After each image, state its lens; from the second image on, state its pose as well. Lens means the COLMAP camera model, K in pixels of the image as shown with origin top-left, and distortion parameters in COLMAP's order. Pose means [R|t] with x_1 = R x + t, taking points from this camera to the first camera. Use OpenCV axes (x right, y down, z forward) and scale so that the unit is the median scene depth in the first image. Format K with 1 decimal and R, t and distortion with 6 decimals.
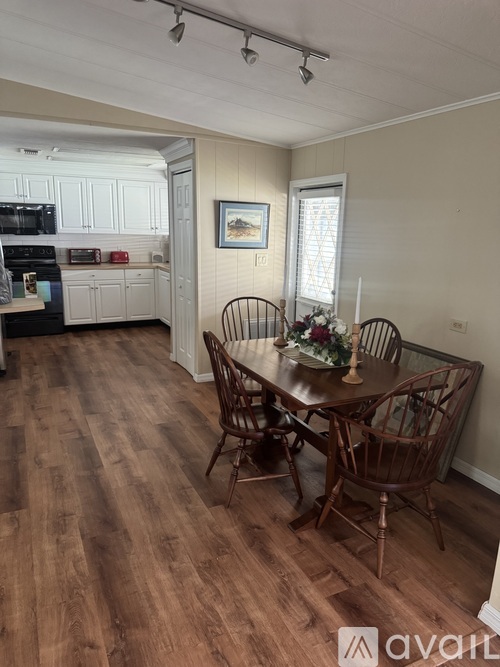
lens RADIAL K [[466.1, 0, 250.0], [0, 466.1, 333.5], [0, 0, 1]] dist [0.002746, 0.000608]
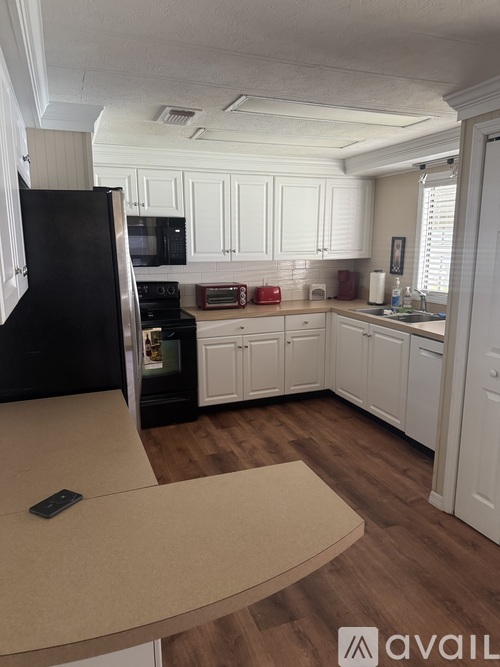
lens RADIAL K [[468.8, 0, 250.0], [0, 468.8, 333.5], [0, 0, 1]] dist [0.117085, -0.000071]
pose [[0.995099, -0.006806, -0.098645, -0.257263], [0.003855, 0.999540, -0.030076, -0.095299], [0.098804, 0.029549, 0.994668, 0.358368]]
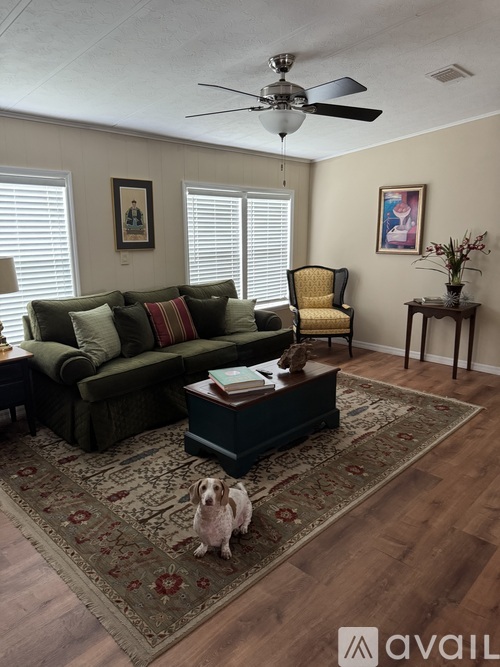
lens RADIAL K [[466.1, 0, 250.0], [0, 466.1, 333.5], [0, 0, 1]] dist [0.002746, 0.000608]
pose [[-0.326775, -0.232012, 0.916182, -0.750236], [0.209203, 0.927595, 0.309518, -0.266700], [-0.921657, 0.292811, -0.254577, 1.148846]]
